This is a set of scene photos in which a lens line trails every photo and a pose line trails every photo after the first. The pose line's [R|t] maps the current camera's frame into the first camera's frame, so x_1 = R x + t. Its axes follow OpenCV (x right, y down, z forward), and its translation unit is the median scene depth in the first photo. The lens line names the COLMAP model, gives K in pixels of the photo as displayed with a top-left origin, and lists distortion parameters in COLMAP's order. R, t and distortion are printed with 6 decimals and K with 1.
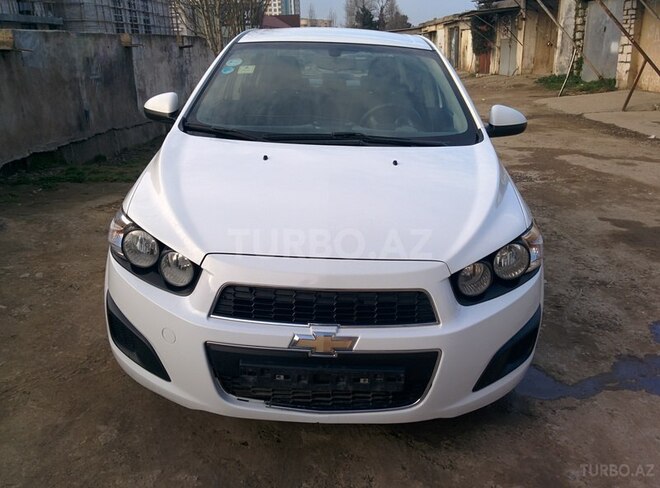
lens RADIAL K [[575.3, 0, 330.0], [0, 575.3, 244.0], [0, 0, 1]] dist [0.004764, 0.006210]
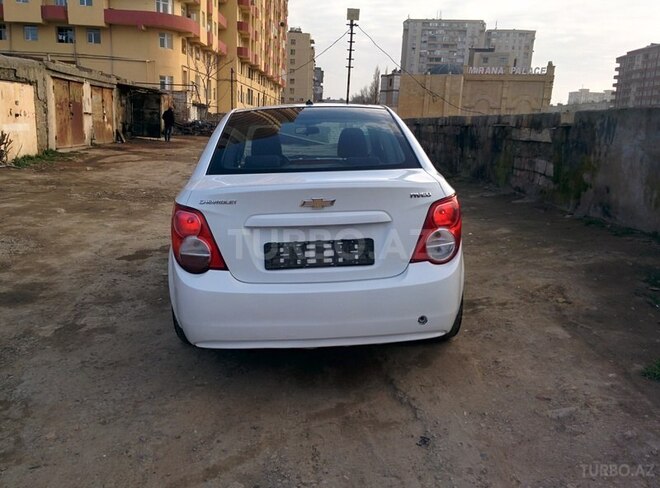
lens RADIAL K [[577.0, 0, 333.3], [0, 577.0, 243.2], [0, 0, 1]] dist [0.075191, -0.084195]
pose [[-0.997432, 0.003451, -0.071532, 0.061570], [-0.033827, 0.857692, 0.513050, -0.859920], [0.063122, 0.514153, -0.855373, 2.508485]]
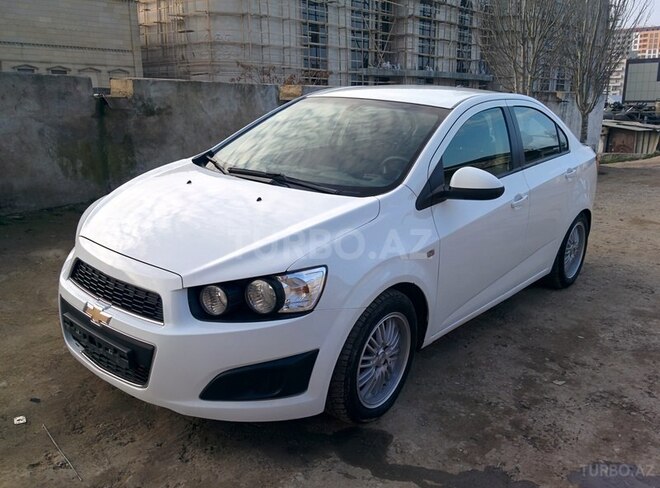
lens RADIAL K [[577.0, 0, 333.3], [0, 577.0, 243.2], [0, 0, 1]] dist [0.075191, -0.084195]
pose [[0.778530, 0.171801, -0.603635, 0.663484], [-0.226525, 0.973890, -0.014978, -0.049297], [0.585301, 0.148399, 0.797120, 0.122673]]
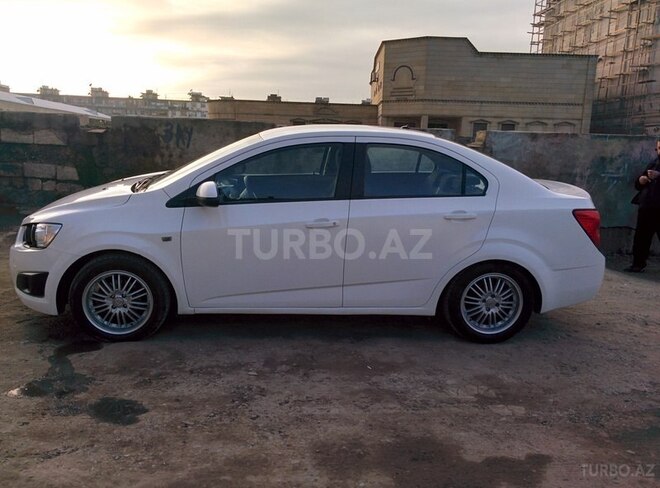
lens RADIAL K [[577.0, 0, 333.3], [0, 577.0, 243.2], [0, 0, 1]] dist [0.075191, -0.084195]
pose [[0.103742, 0.191028, -0.976087, 1.440917], [-0.364271, 0.920491, 0.141432, -0.358349], [0.925497, 0.340887, 0.165079, 0.997638]]
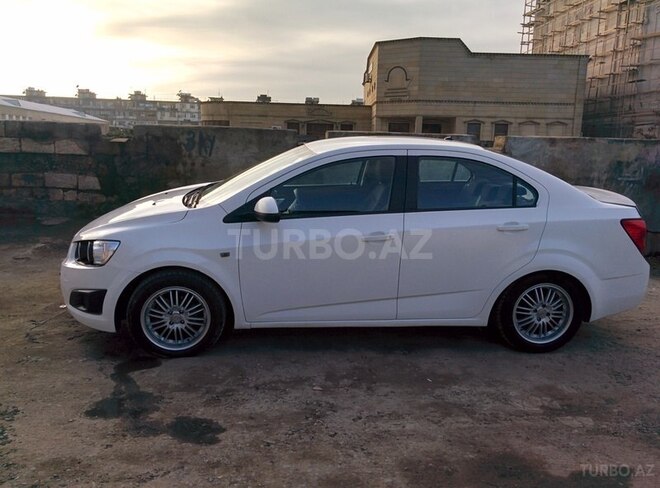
lens RADIAL K [[576.2, 0, 338.2], [0, 576.2, 244.5], [0, 0, 1]] dist [0.072692, -0.079076]
pose [[0.129941, 0.192293, -0.972697, 1.424712], [-0.356153, 0.924594, 0.135206, -0.337013], [0.925349, 0.328860, 0.188629, 0.862626]]
